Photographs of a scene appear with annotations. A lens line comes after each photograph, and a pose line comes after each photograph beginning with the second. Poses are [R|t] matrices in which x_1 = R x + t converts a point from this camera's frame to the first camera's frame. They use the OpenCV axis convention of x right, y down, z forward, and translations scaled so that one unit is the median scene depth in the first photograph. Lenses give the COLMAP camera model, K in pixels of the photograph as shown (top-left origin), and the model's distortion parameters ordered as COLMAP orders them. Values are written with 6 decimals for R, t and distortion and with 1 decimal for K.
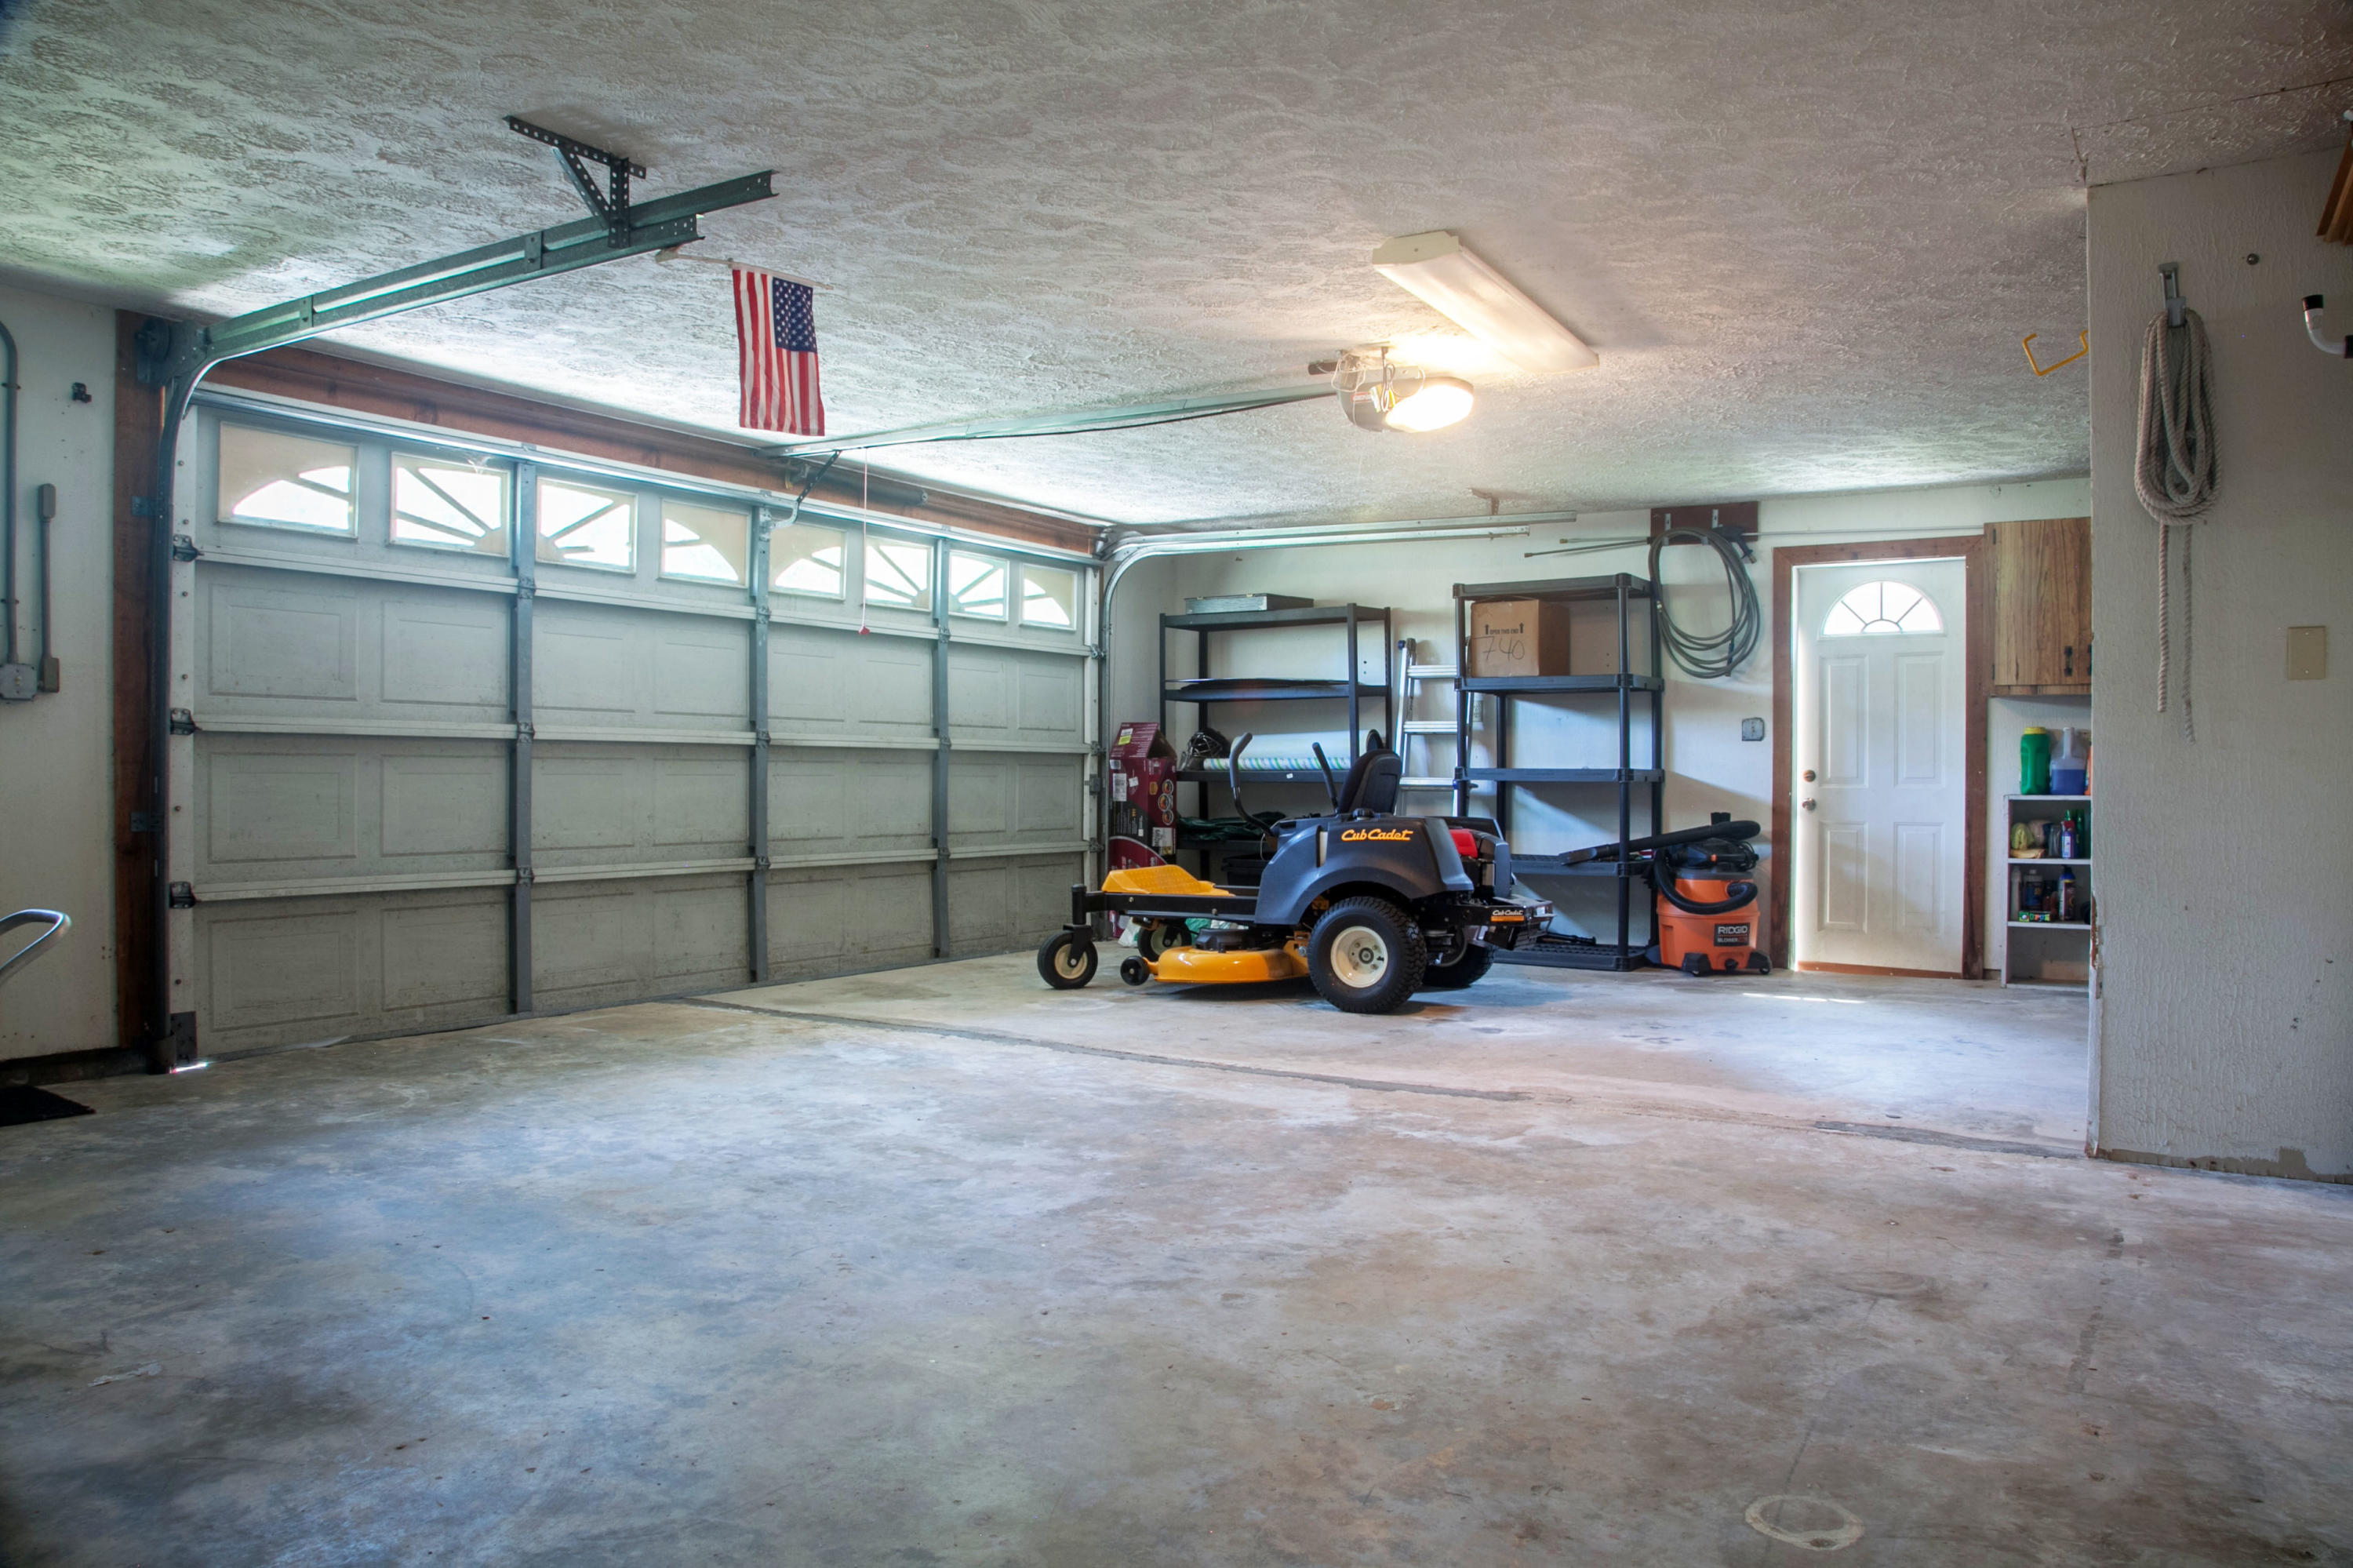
lens RADIAL K [[1621.1, 0, 1145.2], [0, 1621.1, 777.1], [0, 0, 1]] dist [-0.128633, 0.124886]
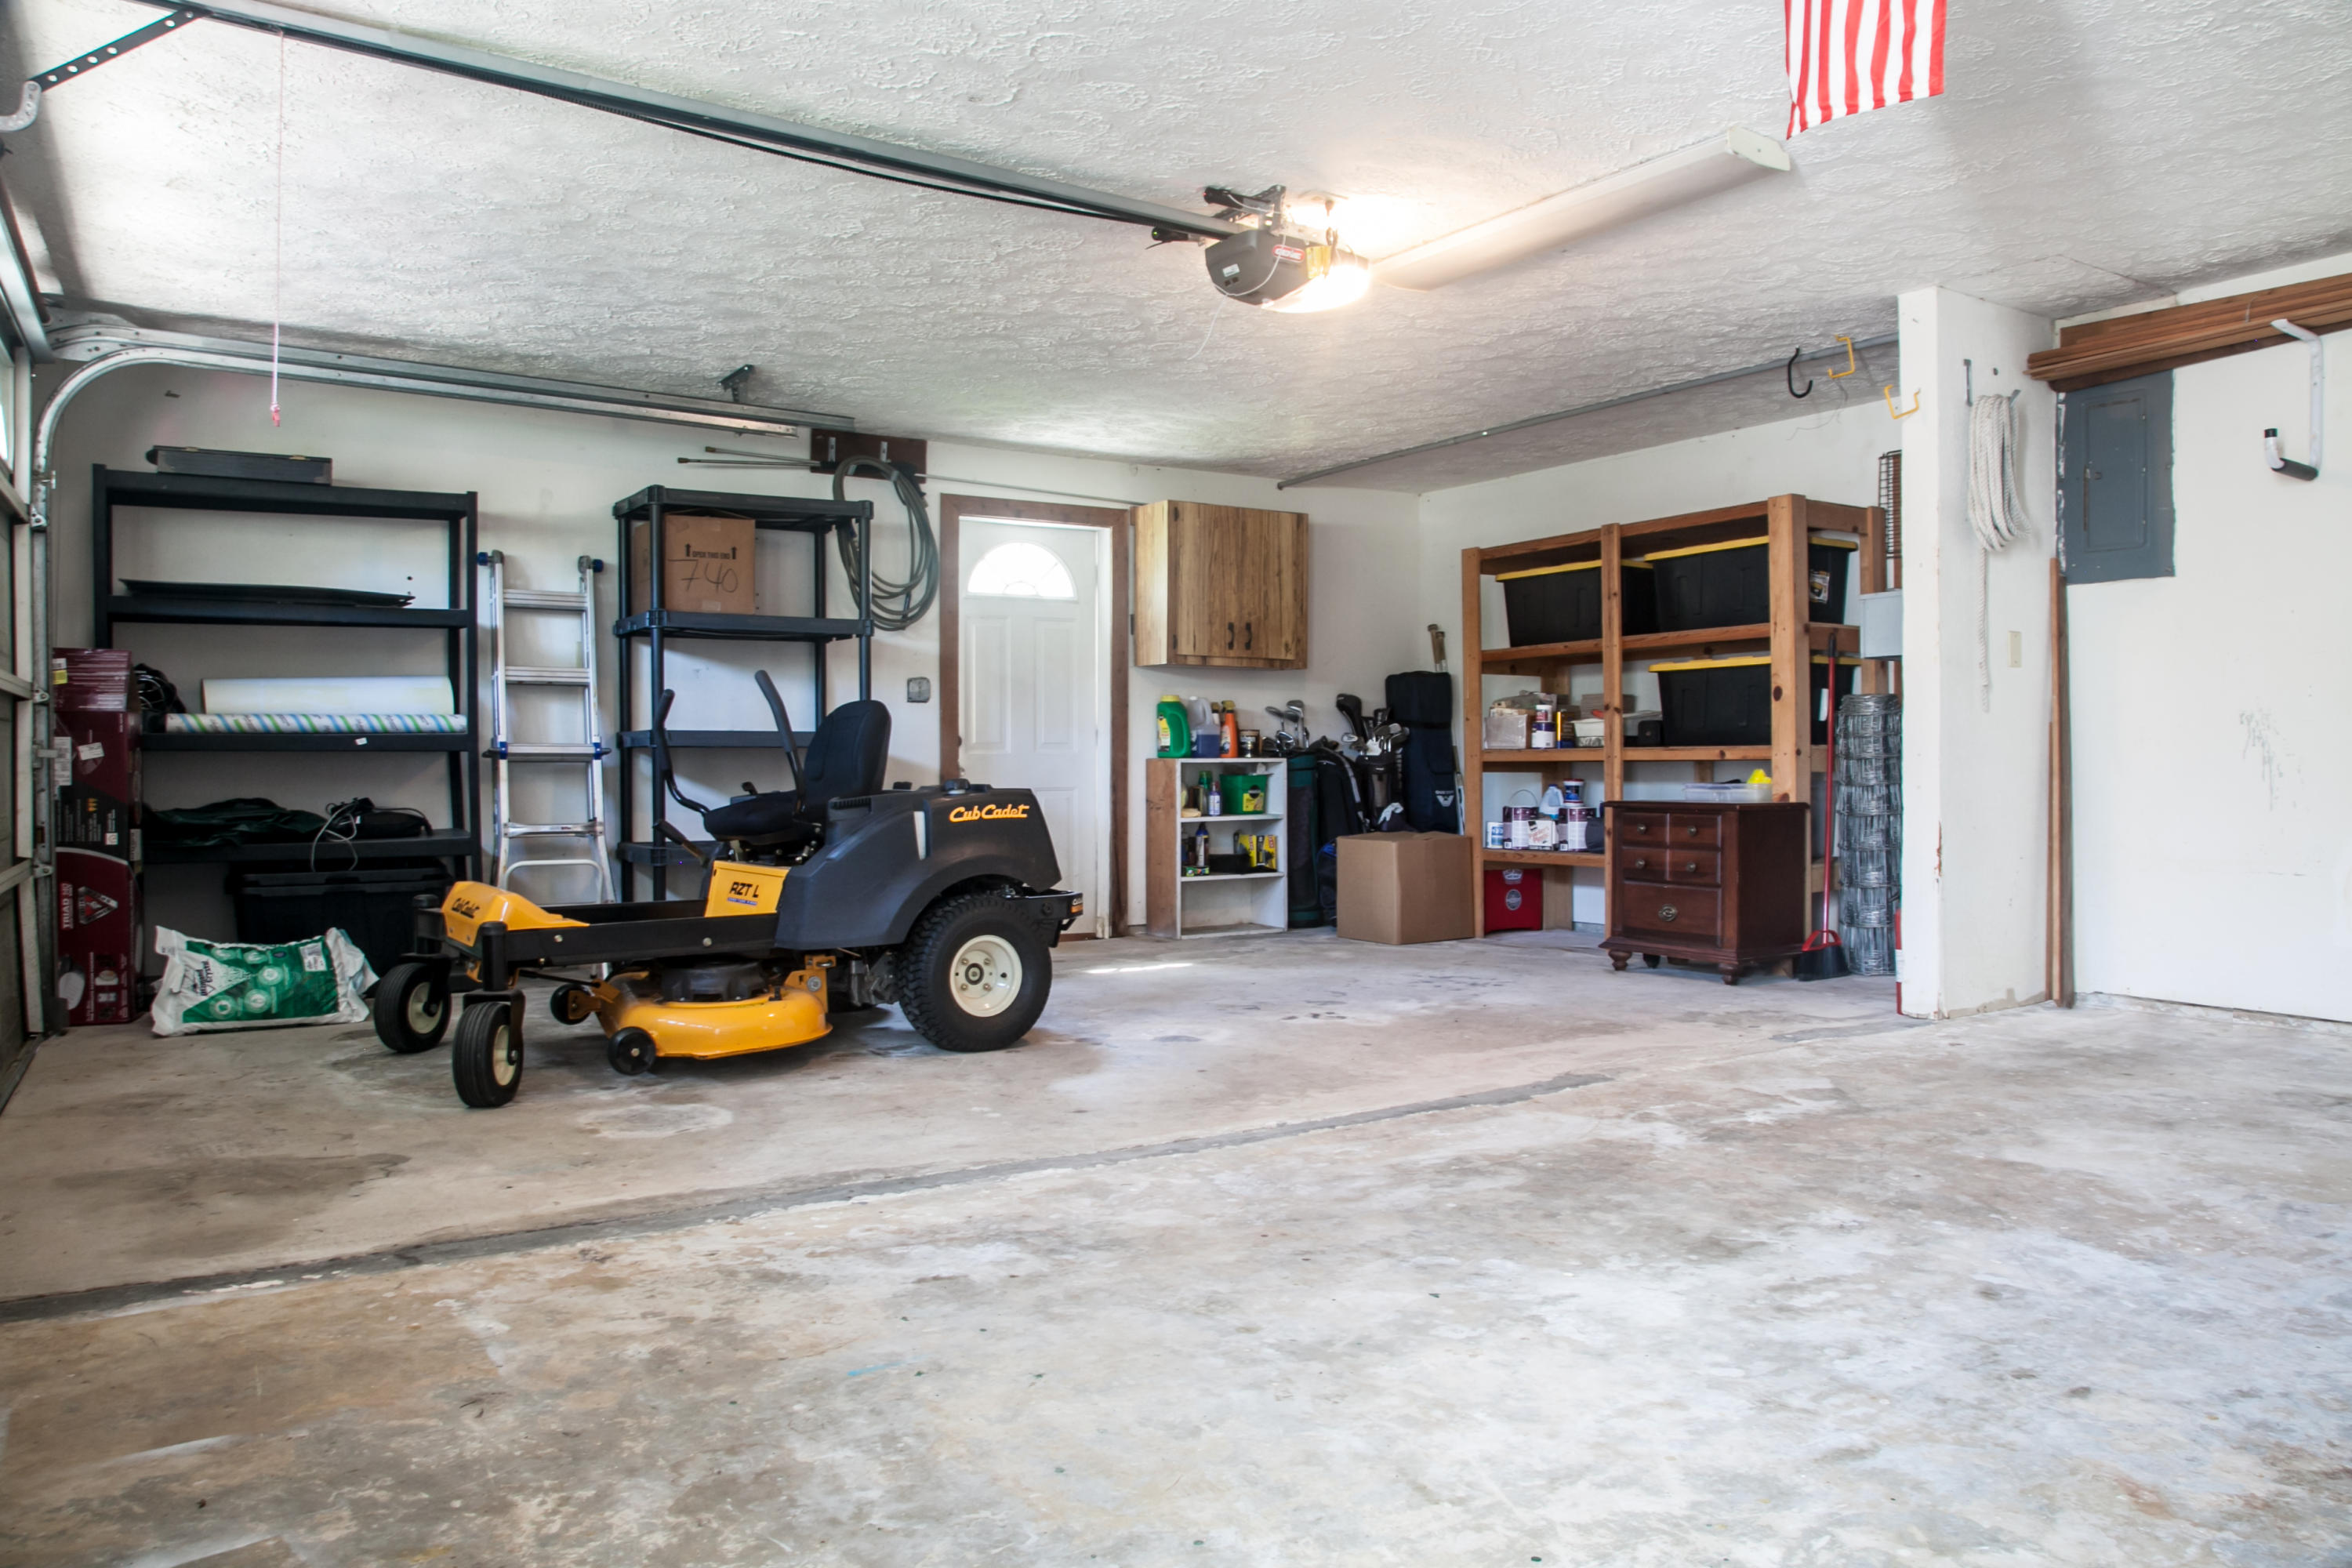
lens RADIAL K [[1658.0, 0, 1176.0], [0, 1658.0, 784.0], [0, 0, 1]] dist [-0.109913, 0.086003]
pose [[0.402043, -0.020527, 0.915391, -0.432182], [0.005137, 0.999784, 0.020163, 0.005809], [-0.915606, -0.003404, 0.402062, 0.491695]]
